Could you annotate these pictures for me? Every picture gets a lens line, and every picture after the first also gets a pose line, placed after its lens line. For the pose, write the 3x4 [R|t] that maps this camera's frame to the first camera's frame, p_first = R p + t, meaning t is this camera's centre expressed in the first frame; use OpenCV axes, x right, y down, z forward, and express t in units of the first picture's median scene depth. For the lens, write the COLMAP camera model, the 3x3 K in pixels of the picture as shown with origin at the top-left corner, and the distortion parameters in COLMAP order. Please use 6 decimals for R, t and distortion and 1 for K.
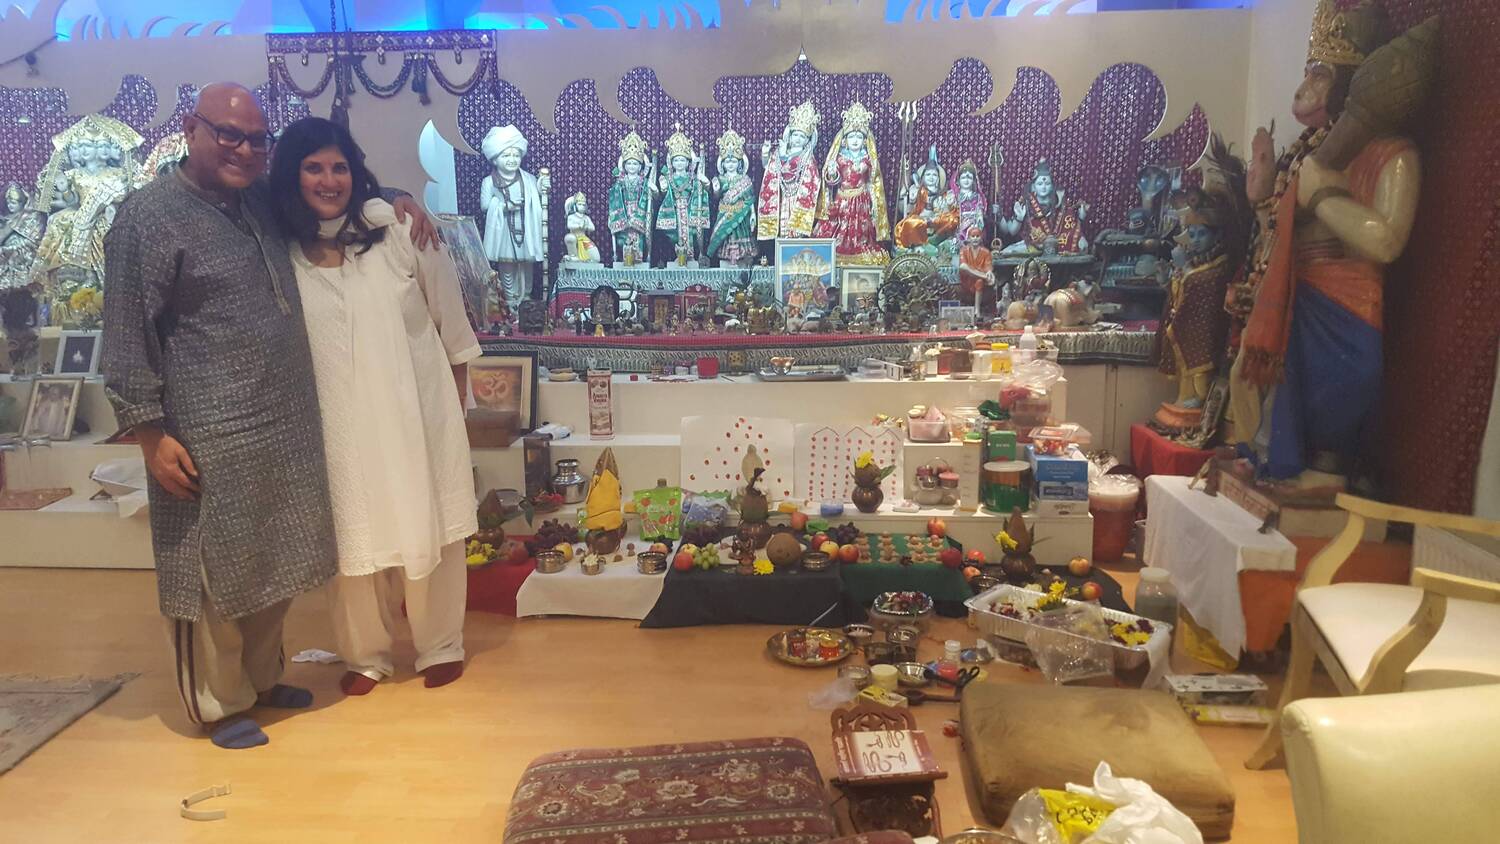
lens RADIAL K [[1105.1, 0, 730.2], [0, 1105.1, 427.7], [0, 0, 1]] dist [0.138921, -0.214403]
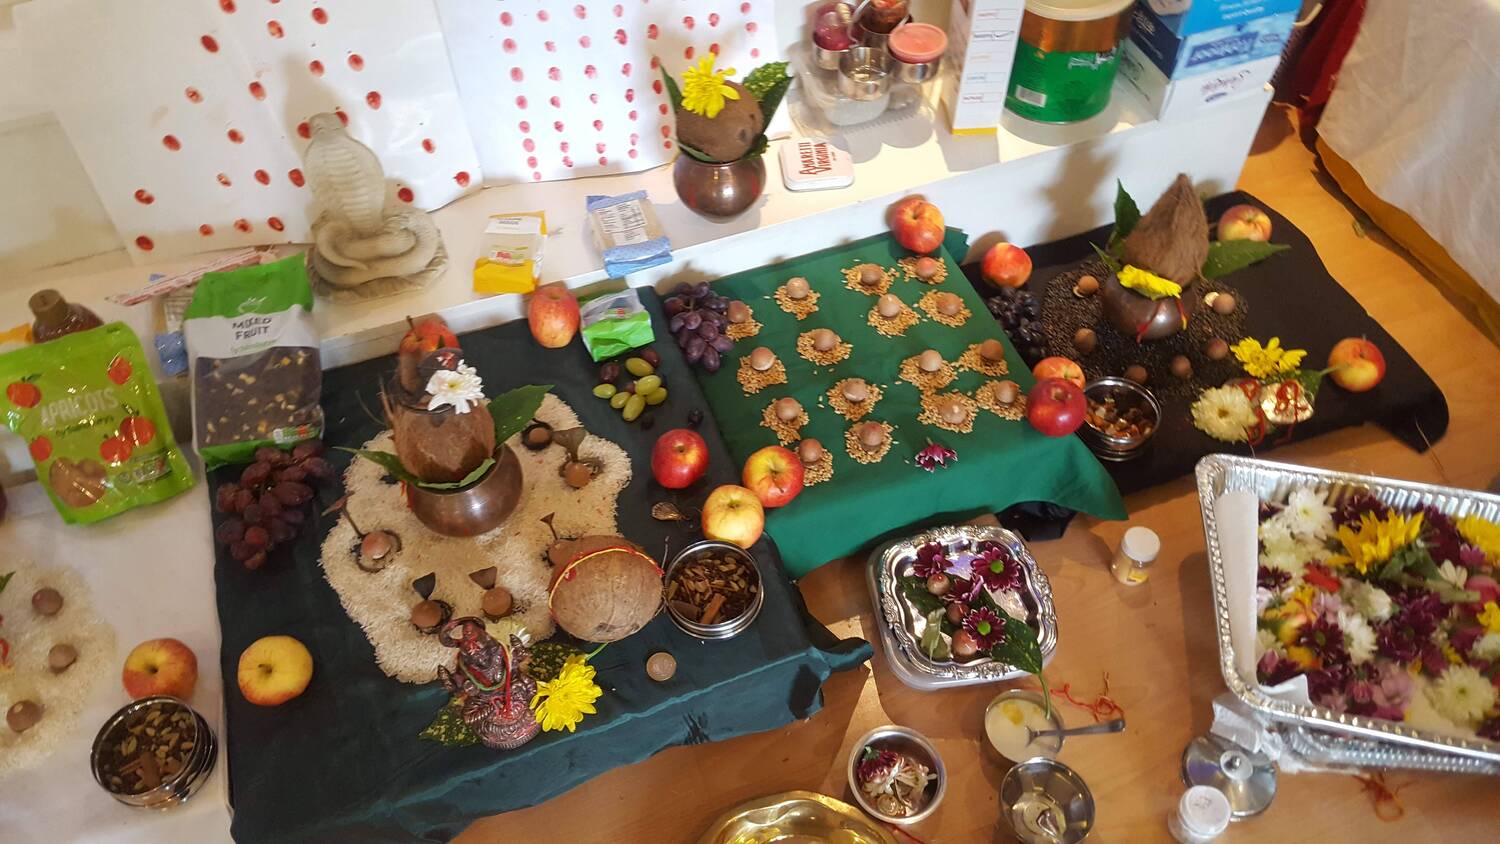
lens RADIAL K [[1113.8, 0, 749.3], [0, 1113.8, 440.2], [0, 0, 1]] dist [0.109966, -0.180749]
pose [[0.908694, -0.335274, 0.248729, 0.014699], [0.092304, 0.742428, 0.663536, -0.079701], [-0.407130, -0.579993, 0.705587, 0.539938]]
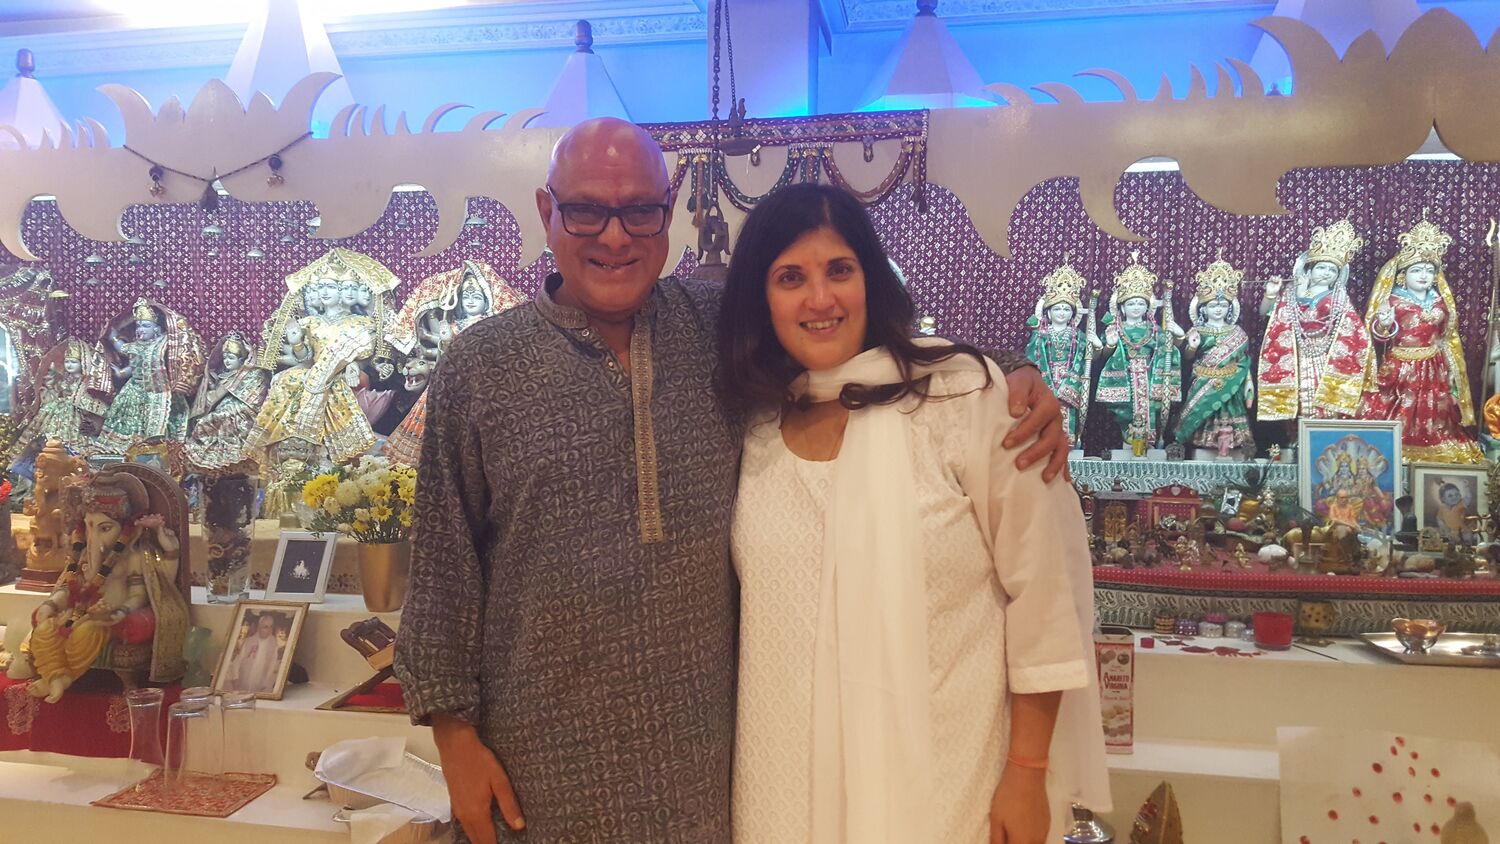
lens RADIAL K [[1116.2, 0, 725.4], [0, 1116.2, 443.2], [0, 0, 1]] dist [0.104304, -0.164219]
pose [[0.990939, 0.022843, -0.132358, -0.204122], [-0.040939, 0.989909, -0.135660, -0.051513], [0.127923, 0.139849, 0.981875, 0.301572]]
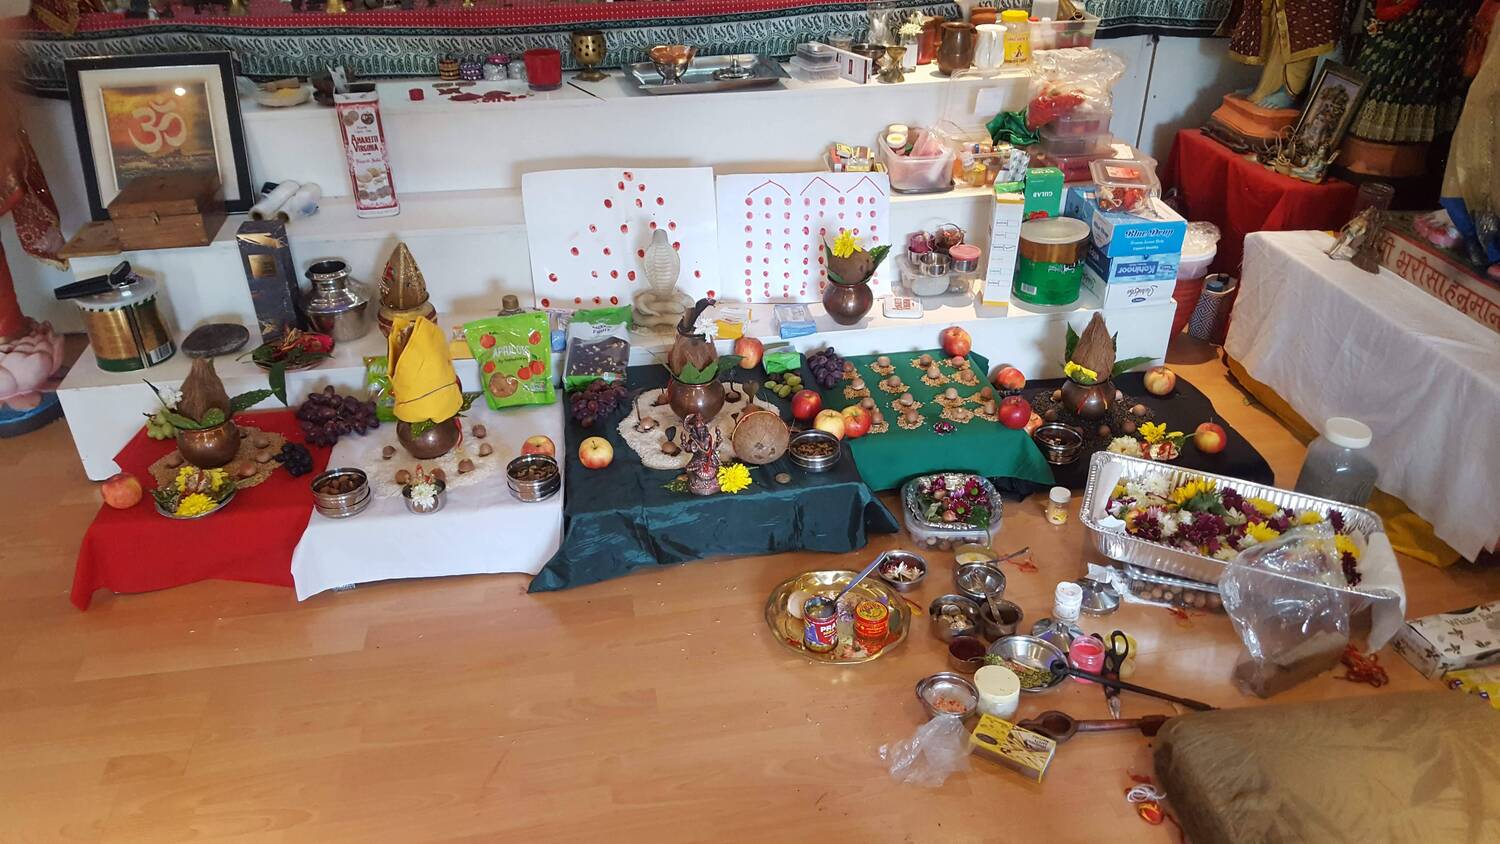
lens RADIAL K [[1109.8, 0, 754.5], [0, 1109.8, 463.1], [0, 0, 1]] dist [0.133944, -0.229075]
pose [[0.968166, -0.124262, 0.217287, -0.058787], [0.037803, 0.930705, 0.363812, -0.063563], [-0.247438, -0.344016, 0.905774, 0.311211]]
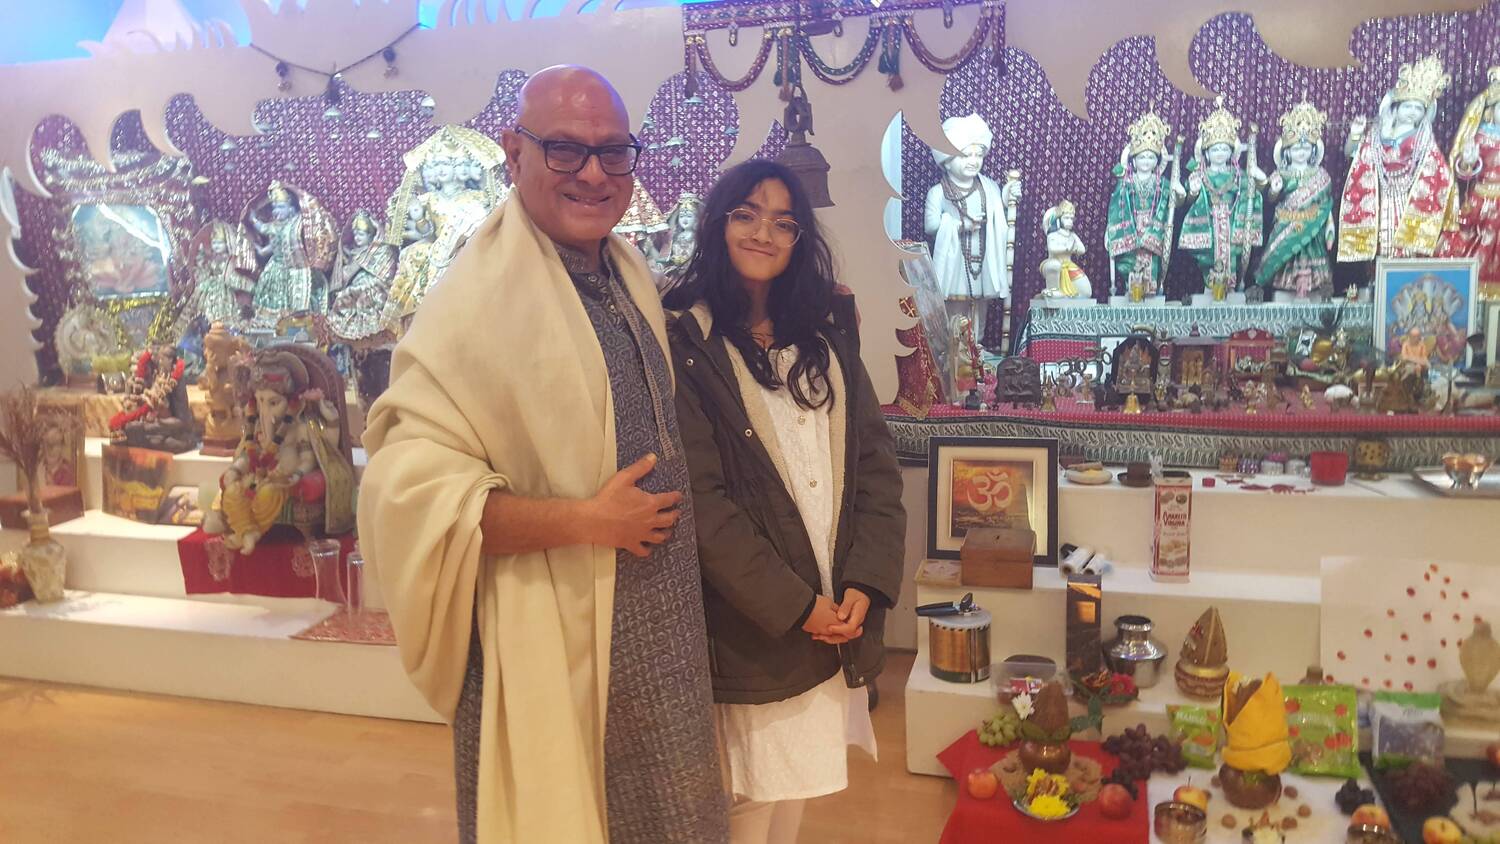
lens RADIAL K [[1113.8, 0, 749.3], [0, 1113.8, 440.2], [0, 0, 1]] dist [0.109966, -0.180749]
pose [[0.978536, 0.015769, -0.205472, -0.187405], [-0.012923, 0.999801, 0.015184, -0.066311], [0.205670, -0.012203, 0.978545, 0.248084]]
